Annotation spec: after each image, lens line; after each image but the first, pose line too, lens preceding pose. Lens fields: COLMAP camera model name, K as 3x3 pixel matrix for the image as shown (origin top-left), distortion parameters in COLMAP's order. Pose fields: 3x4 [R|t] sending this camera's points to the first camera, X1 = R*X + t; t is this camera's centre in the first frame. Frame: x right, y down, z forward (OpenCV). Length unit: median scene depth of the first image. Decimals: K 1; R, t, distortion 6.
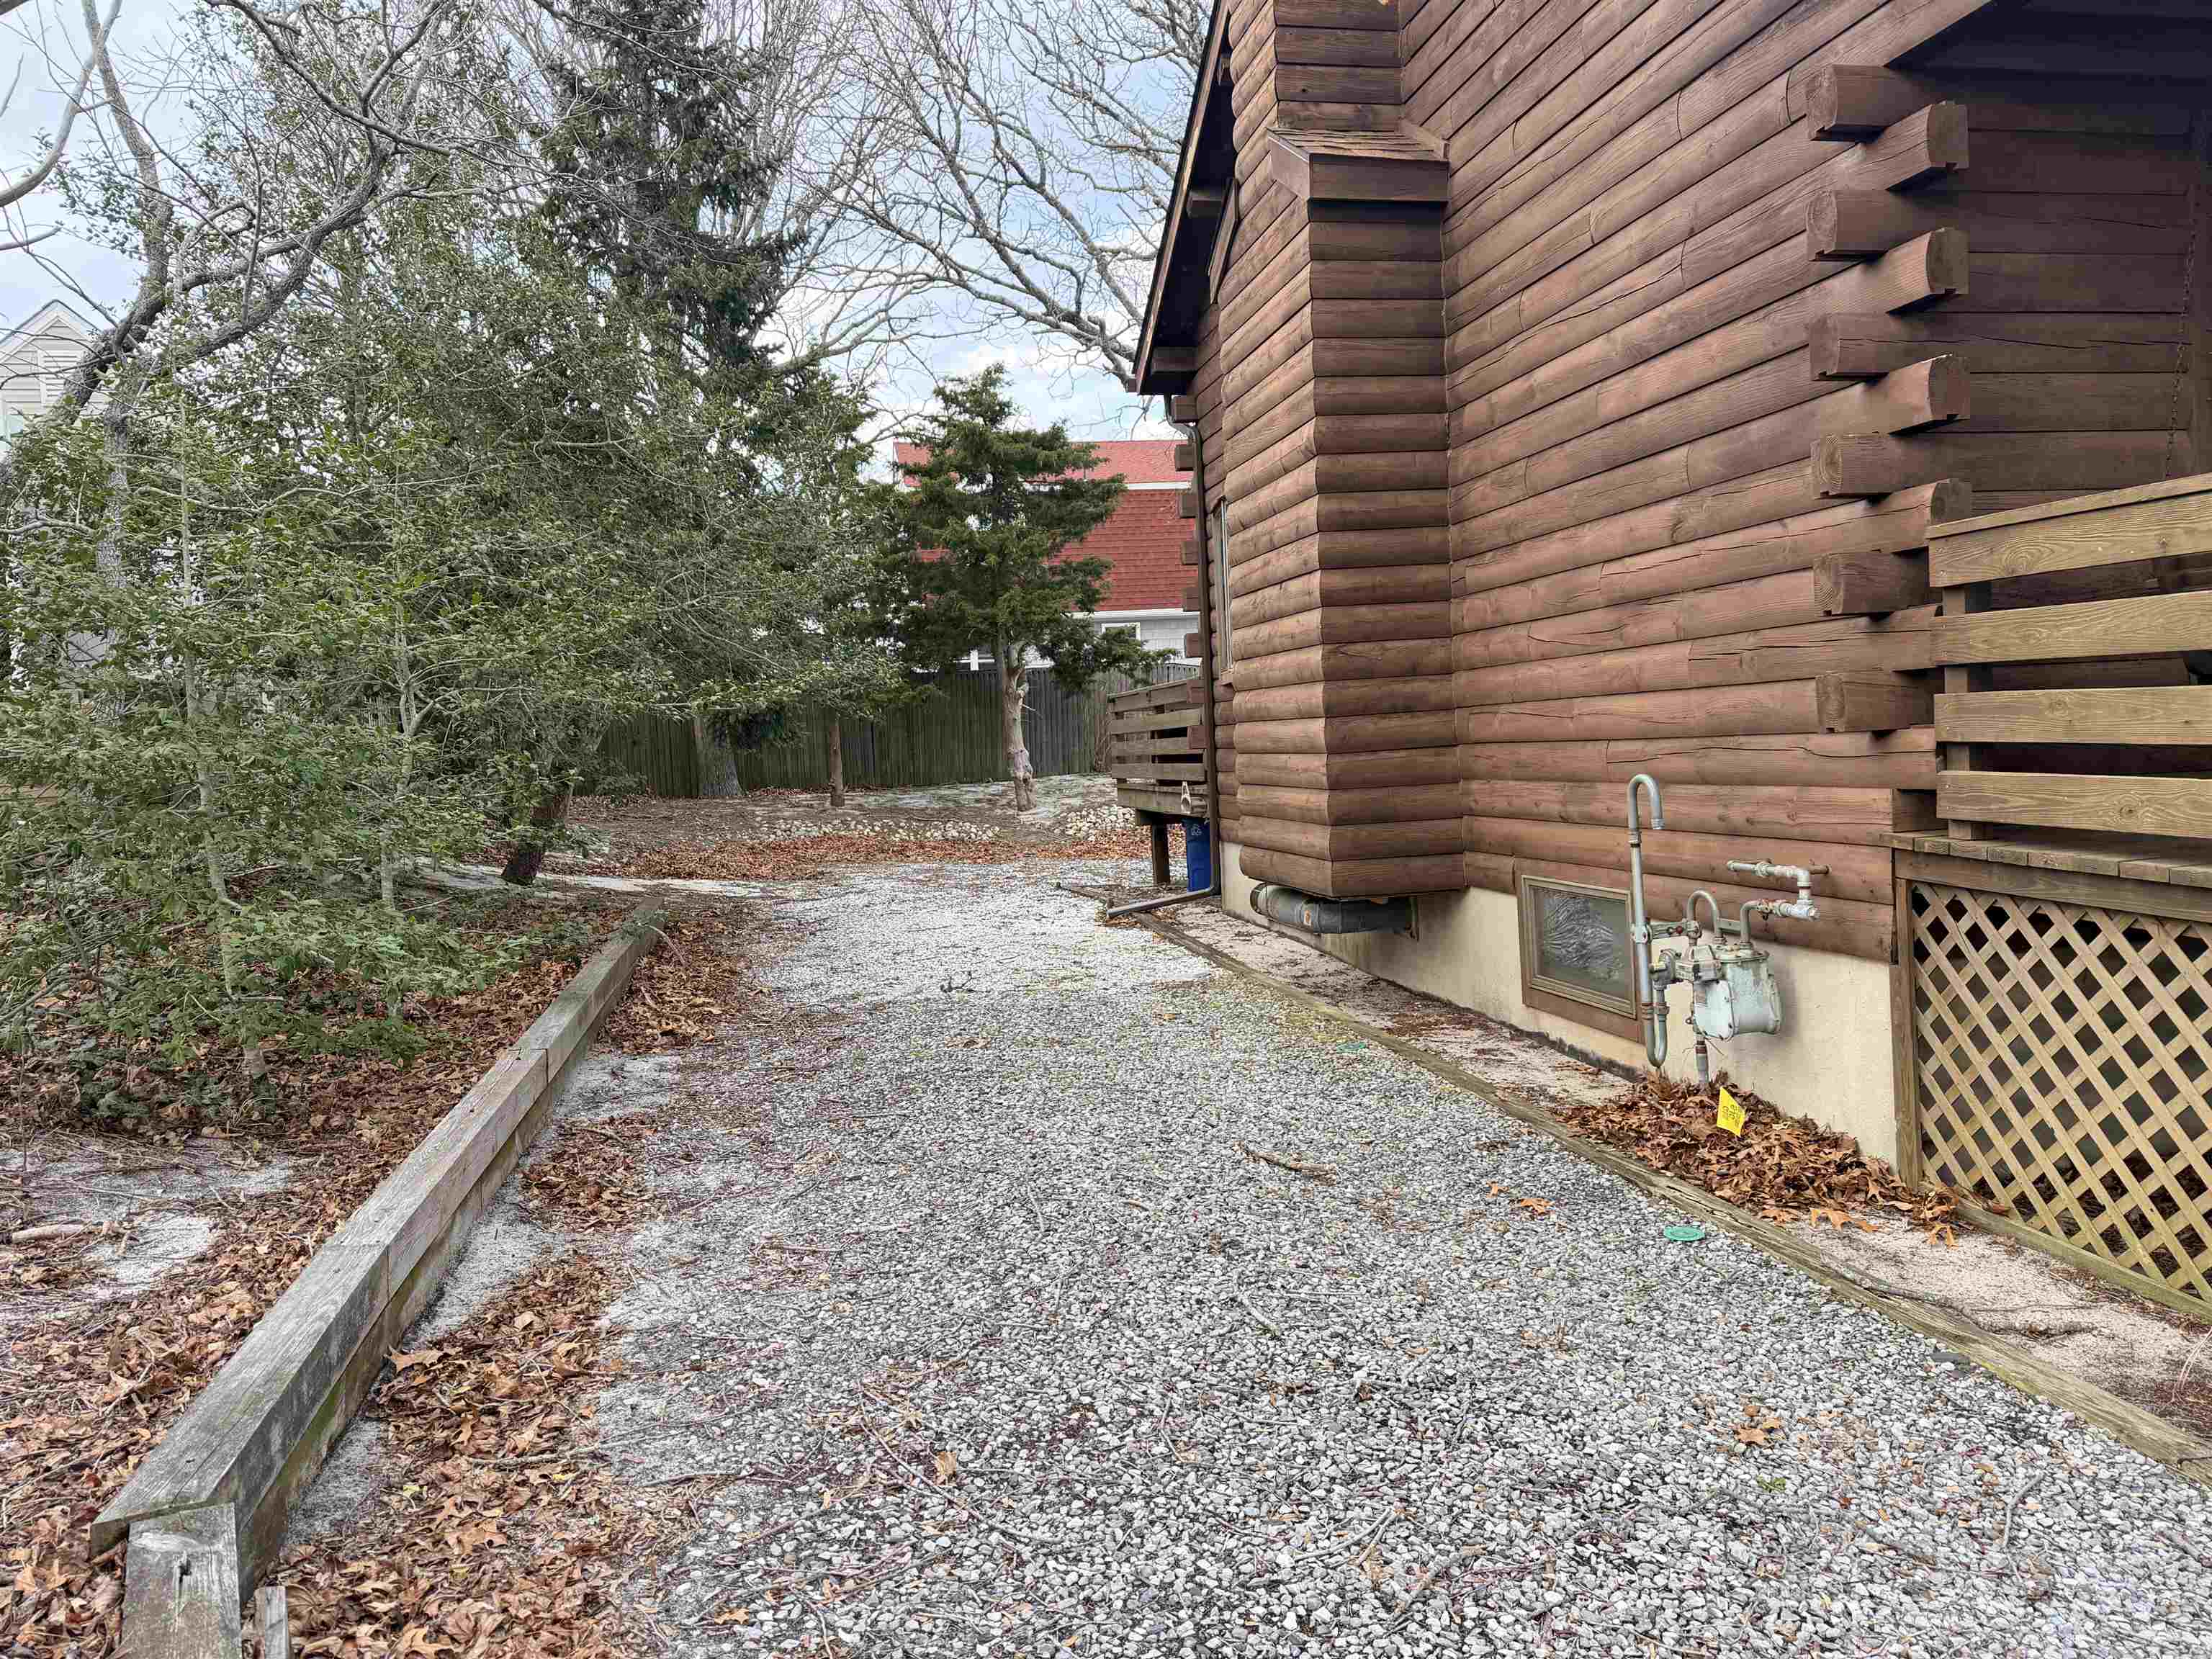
lens RADIAL K [[1535.2, 0, 1106.0], [0, 1535.2, 829.5], [0, 0, 1]] dist [-0.000171, -0.002128]
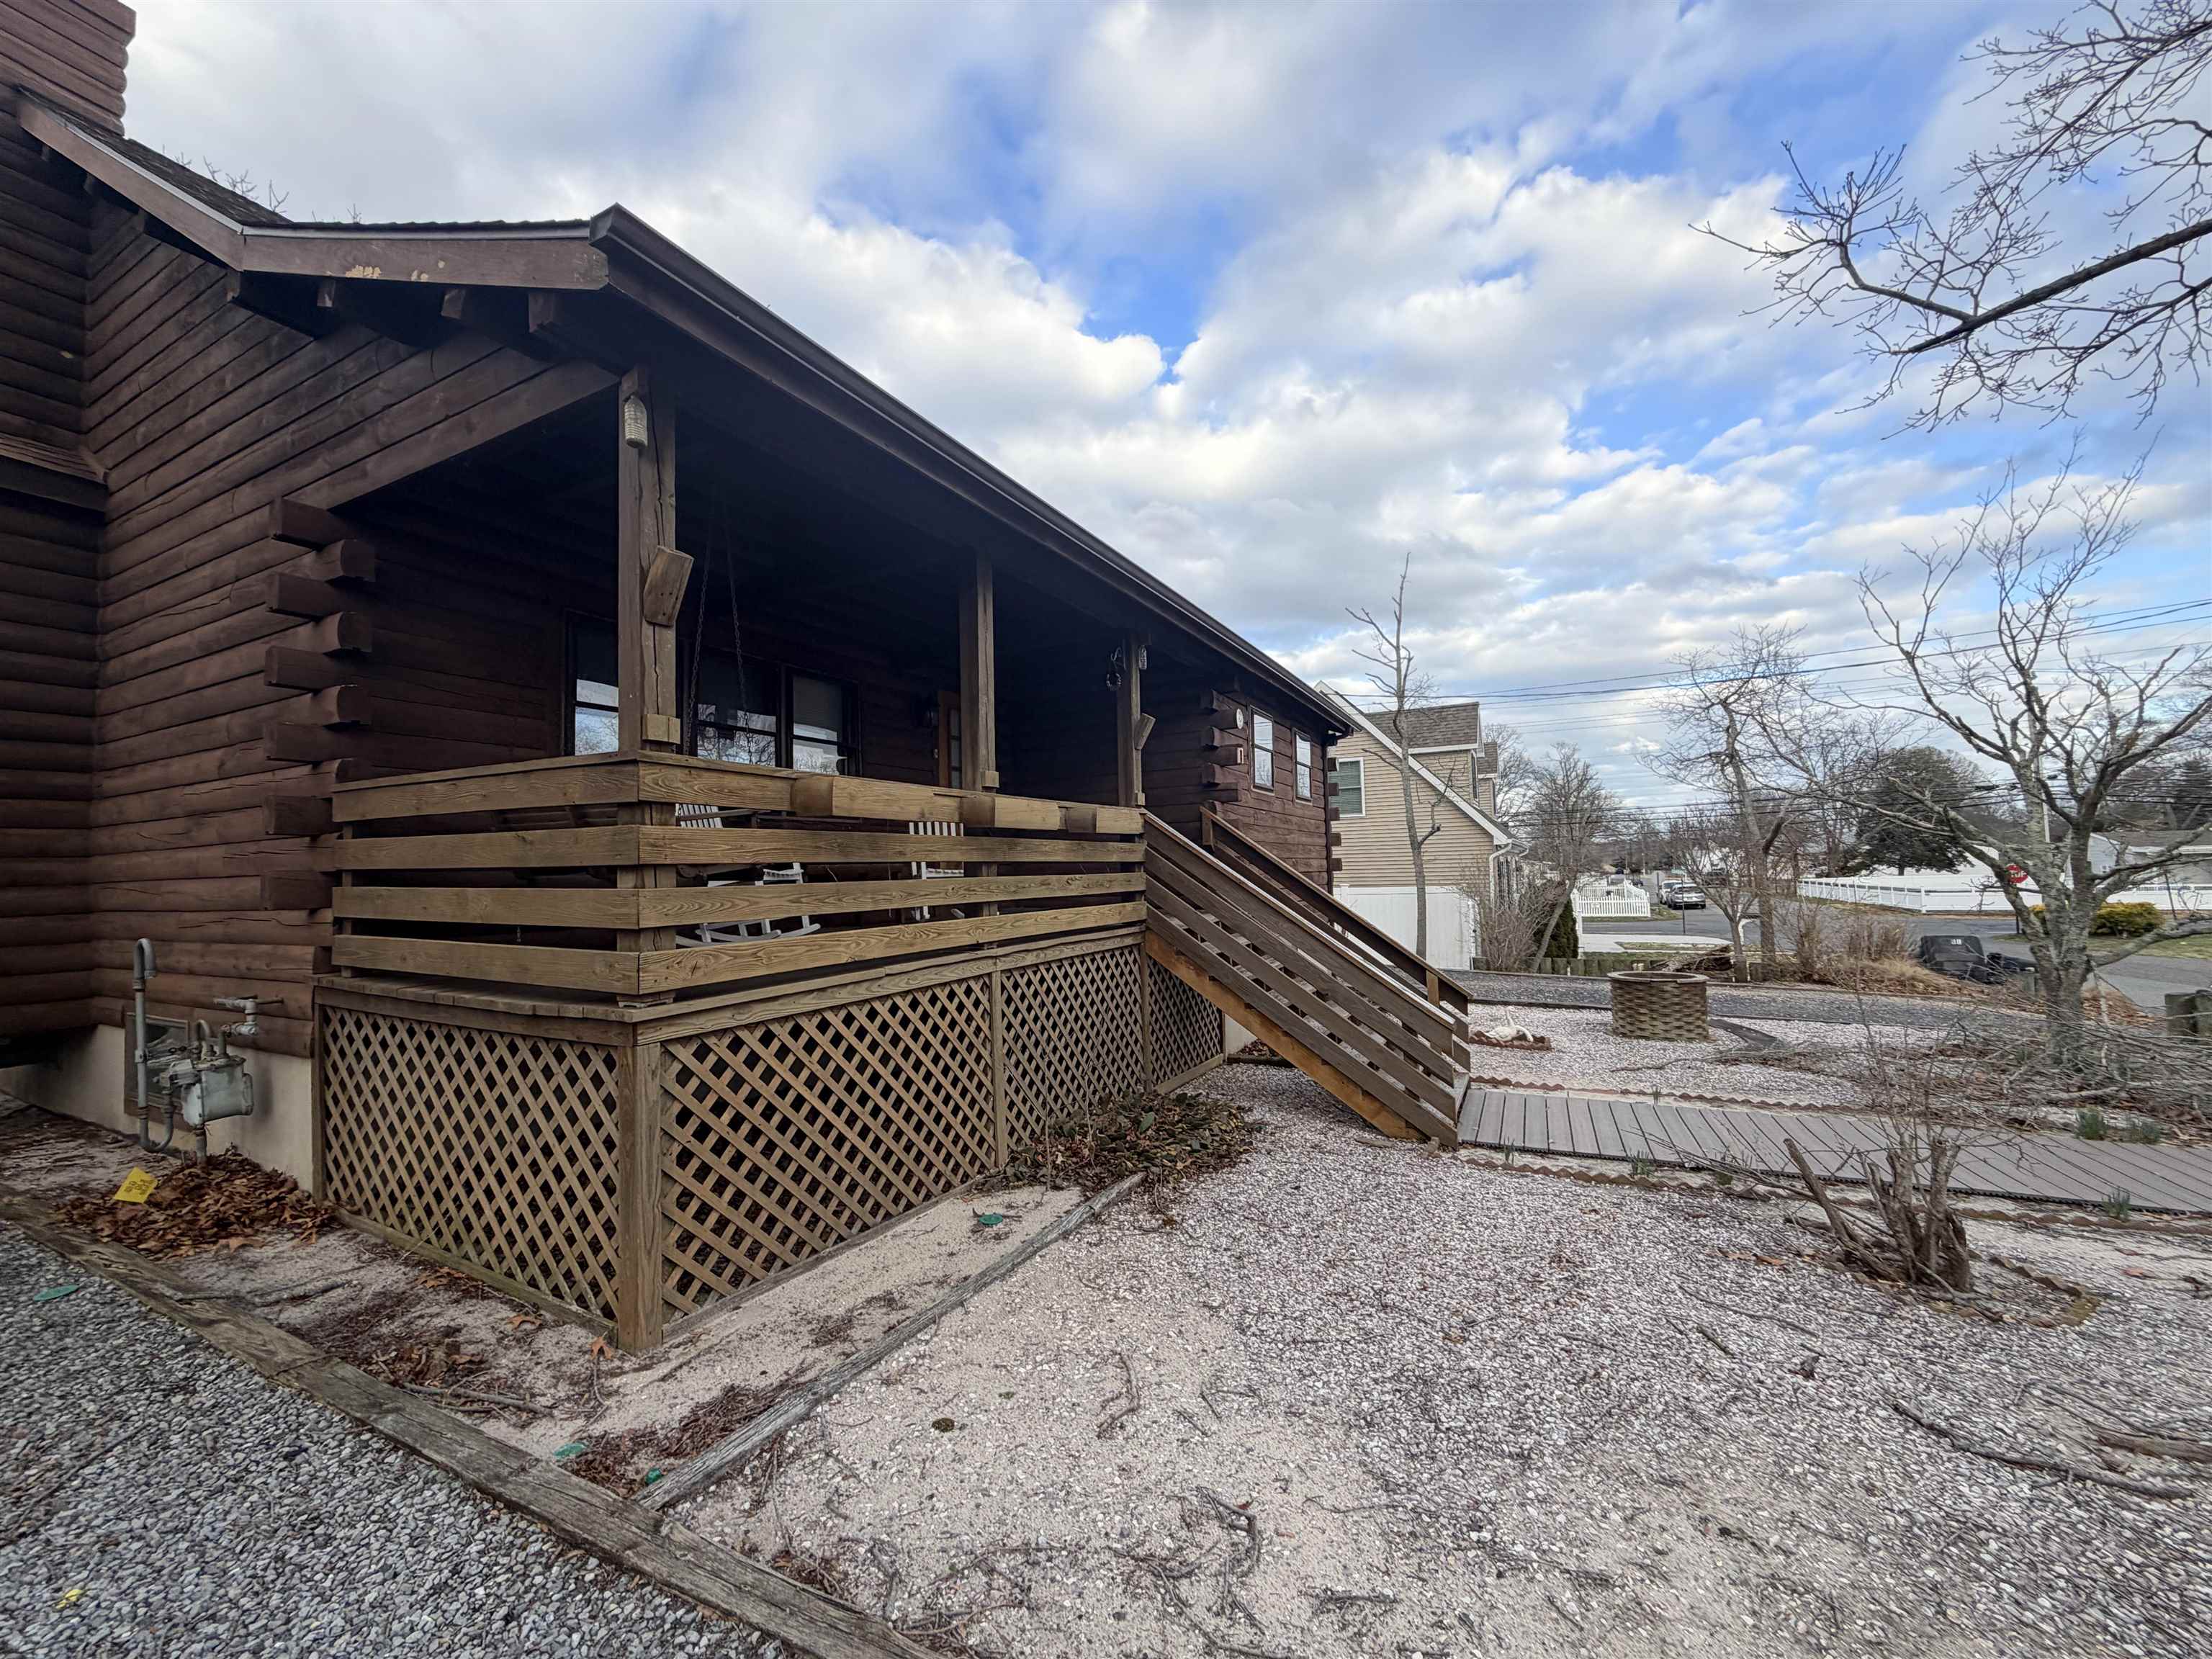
lens RADIAL K [[878.5, 0, 1105.4], [0, 878.5, 820.5], [0, 0, 1]] dist [-0.051573, 0.014191]
pose [[0.622315, 0.079965, 0.778671, 0.322115], [0.038399, 0.990452, -0.132402, -0.008087], [-0.781824, 0.112296, 0.613303, -0.179242]]
